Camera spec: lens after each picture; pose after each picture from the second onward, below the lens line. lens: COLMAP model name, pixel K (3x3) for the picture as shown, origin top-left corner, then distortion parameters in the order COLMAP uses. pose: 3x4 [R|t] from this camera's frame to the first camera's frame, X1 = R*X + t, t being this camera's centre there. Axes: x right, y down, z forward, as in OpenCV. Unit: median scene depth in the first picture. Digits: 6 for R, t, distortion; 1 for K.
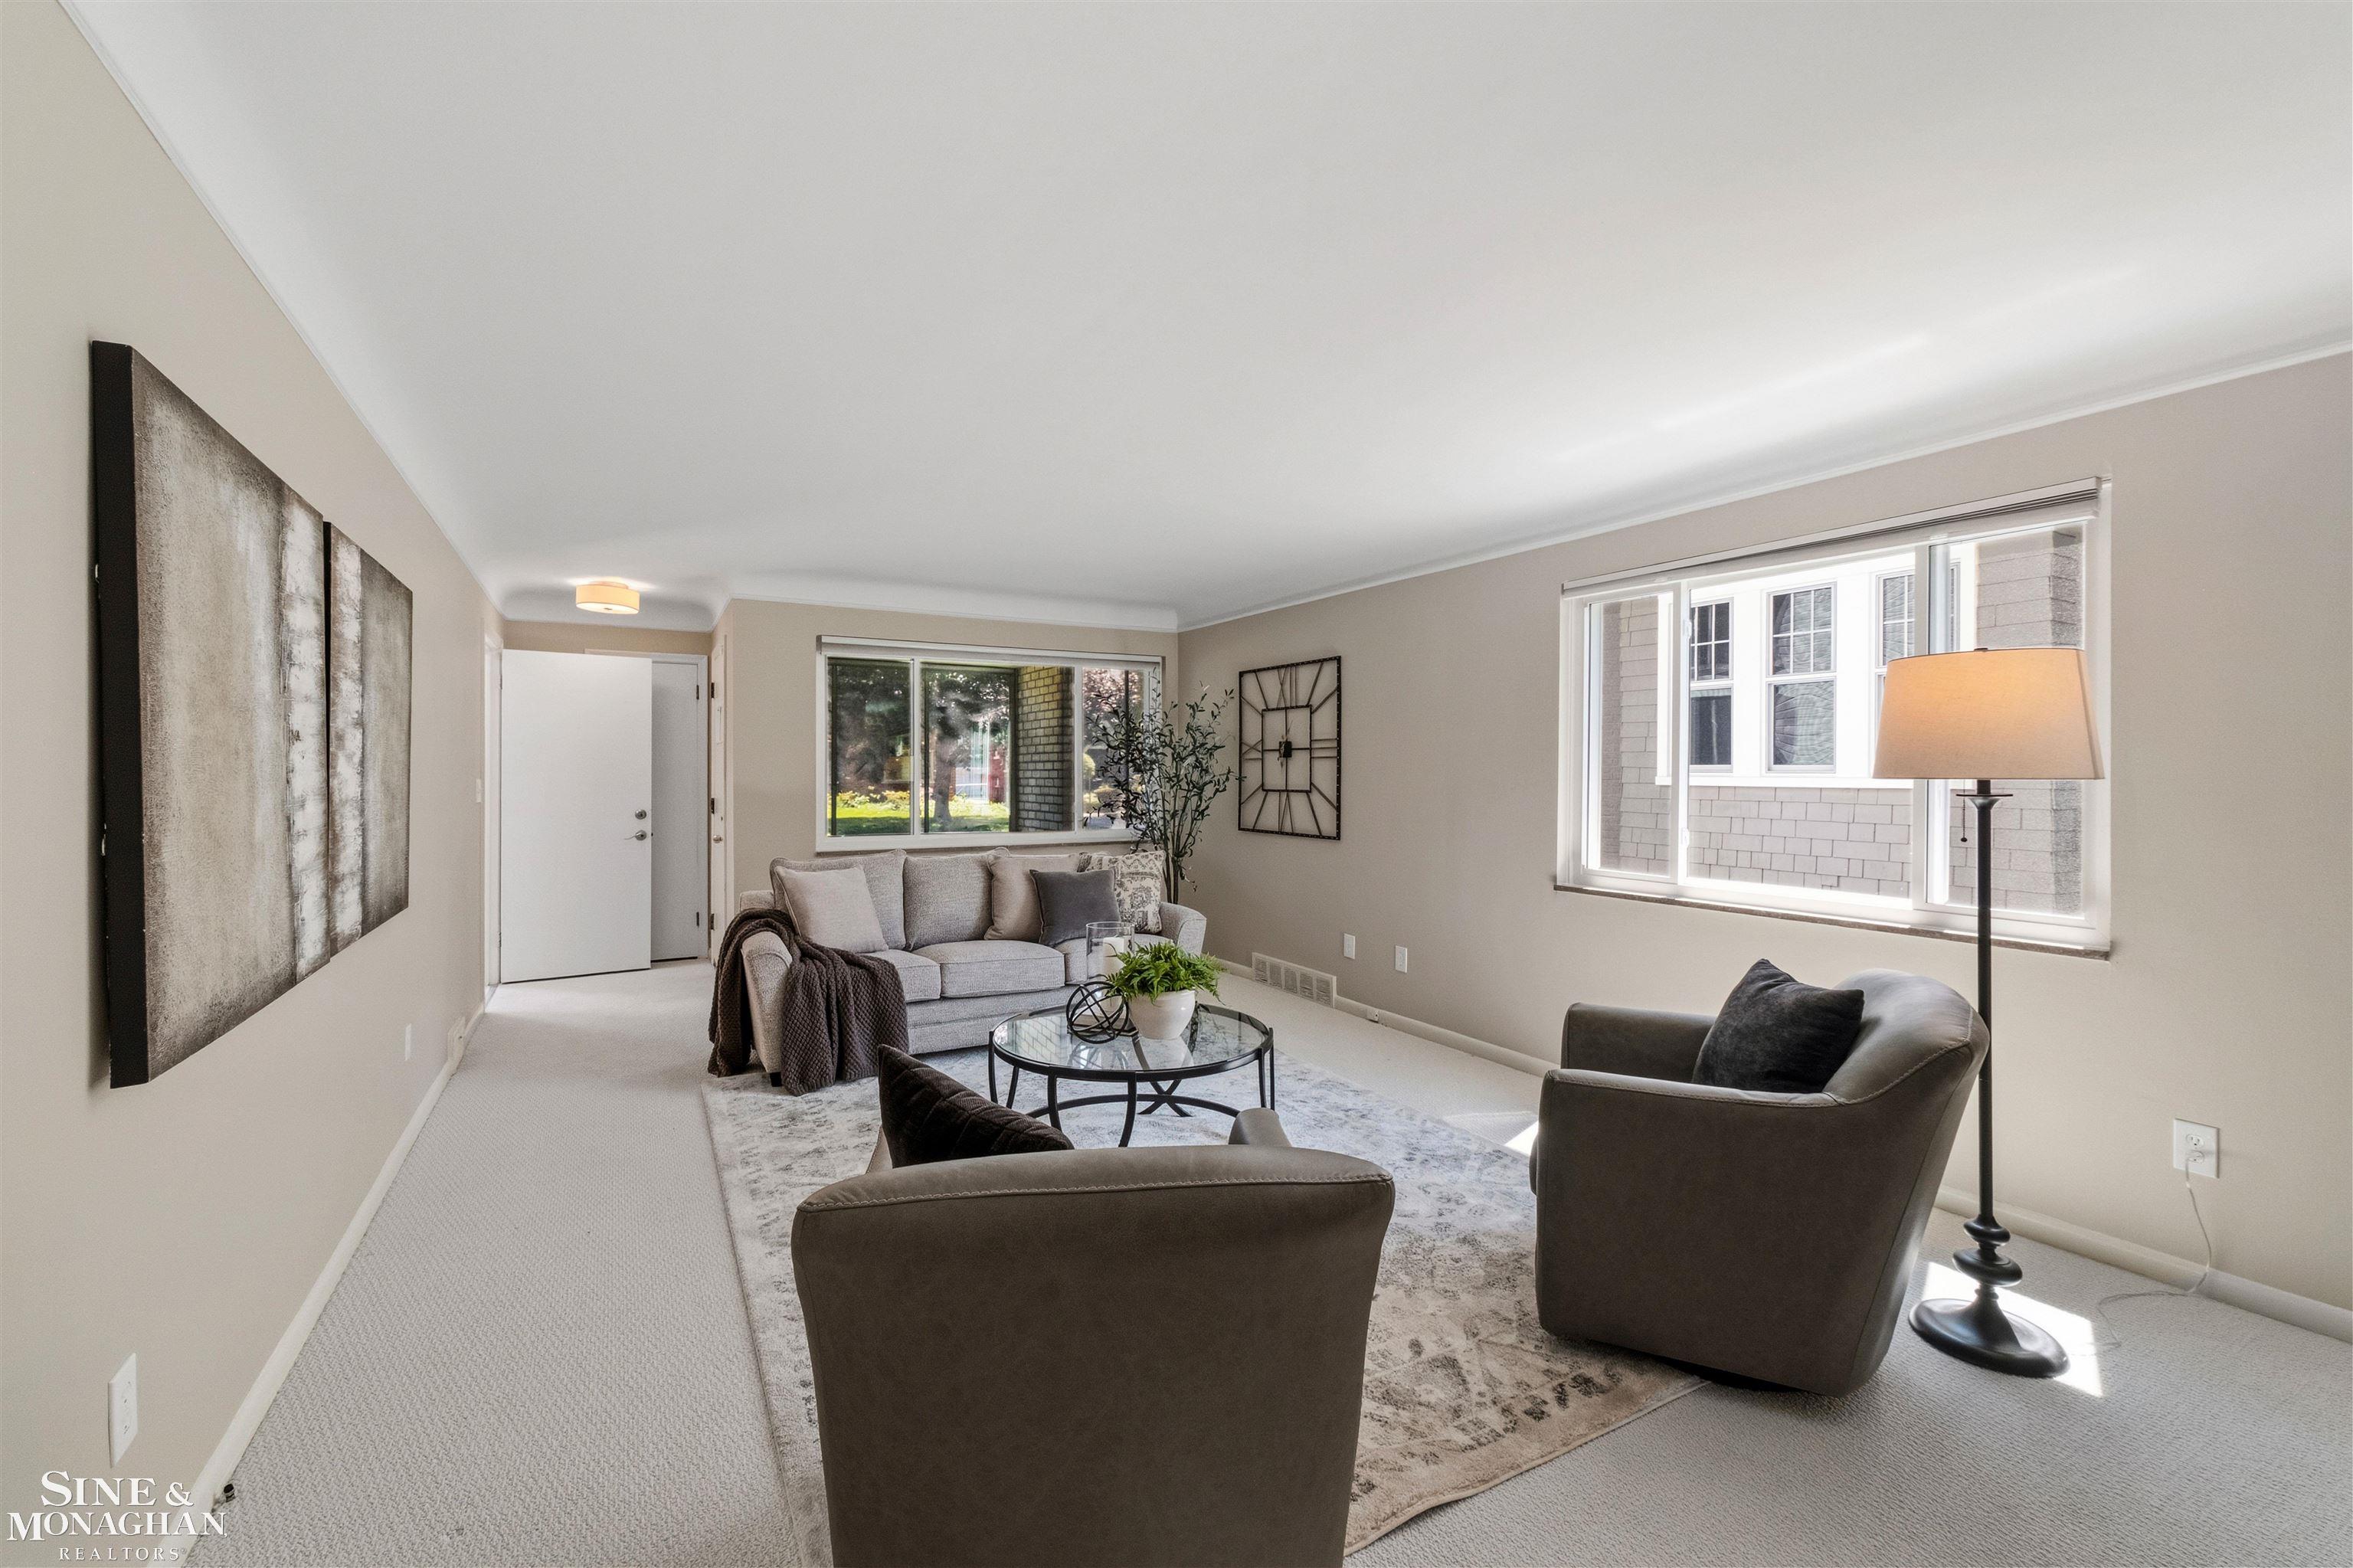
lens RADIAL K [[996.0, 0, 1166.9], [0, 996.0, 783.7], [0, 0, 1]] dist [-0.004363, 0.000028]
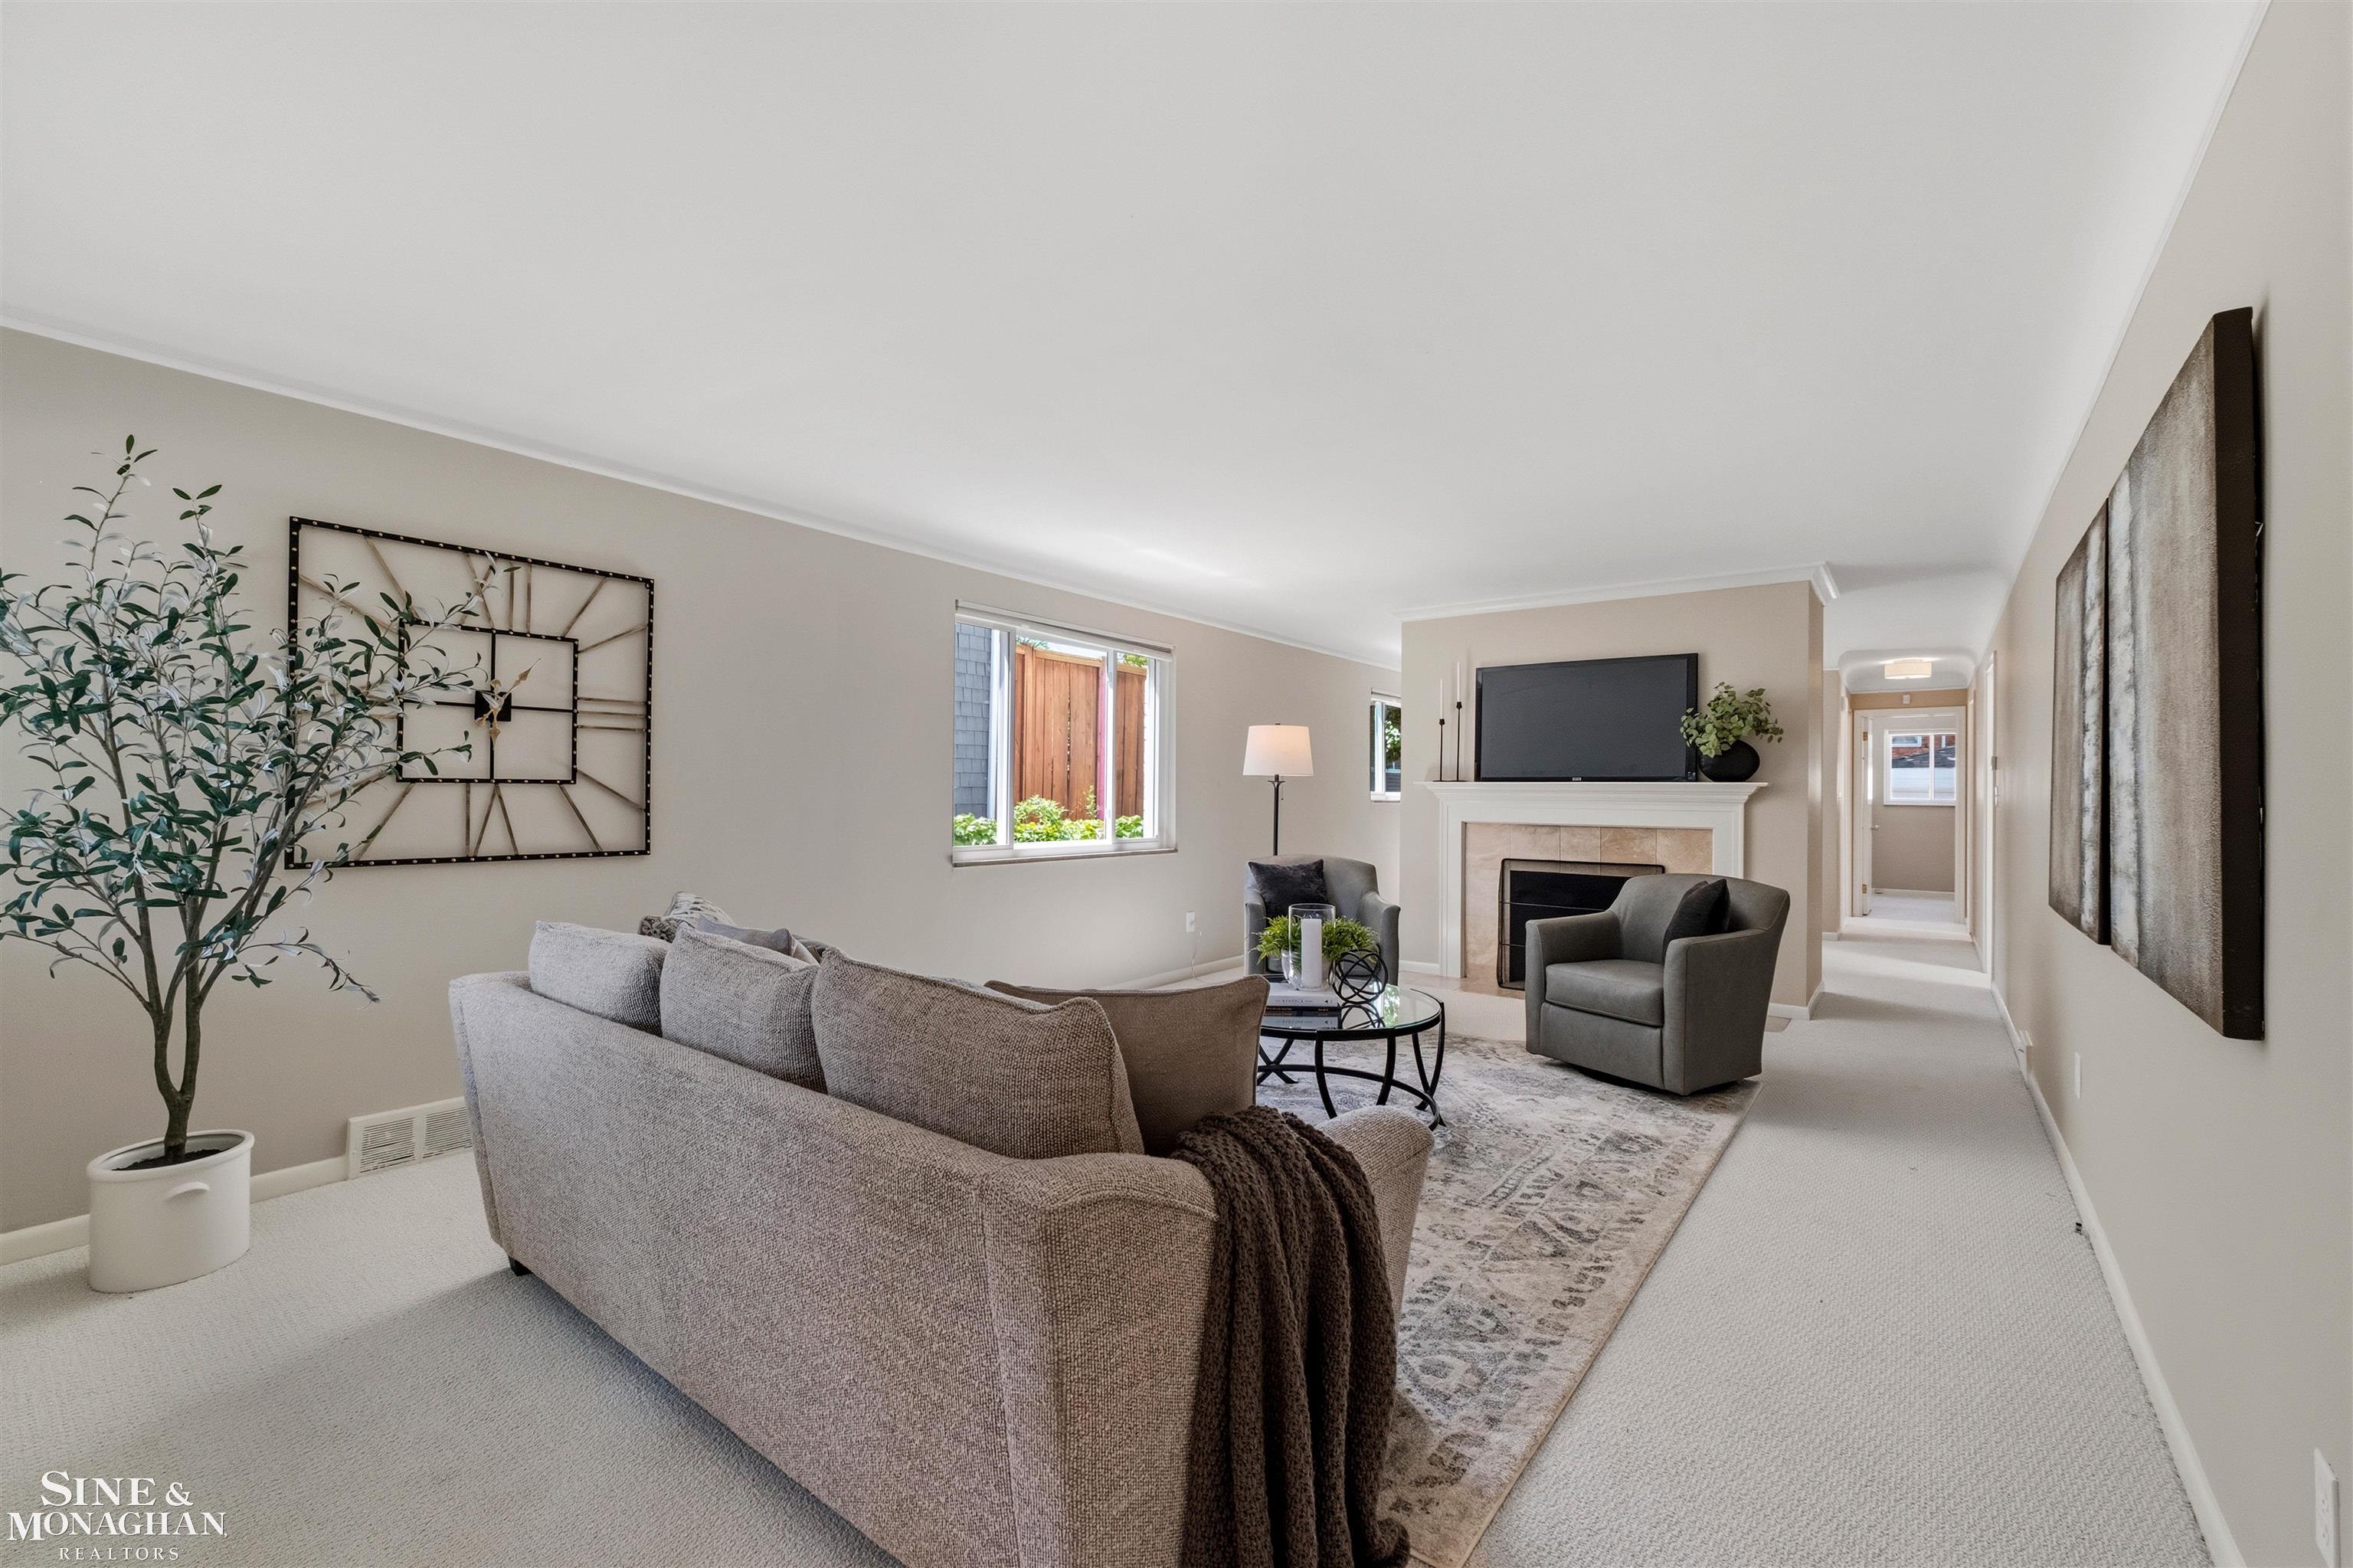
lens RADIAL K [[996.0, 0, 1168.0], [0, 996.0, 781.1], [0, 0, 1]] dist [-0.004363, 0.000028]
pose [[-0.403996, 0.002687, 0.914757, -0.555413], [-0.002504, 0.999989, -0.004043, 0.008726], [-0.914757, -0.003924, -0.403985, 0.913249]]
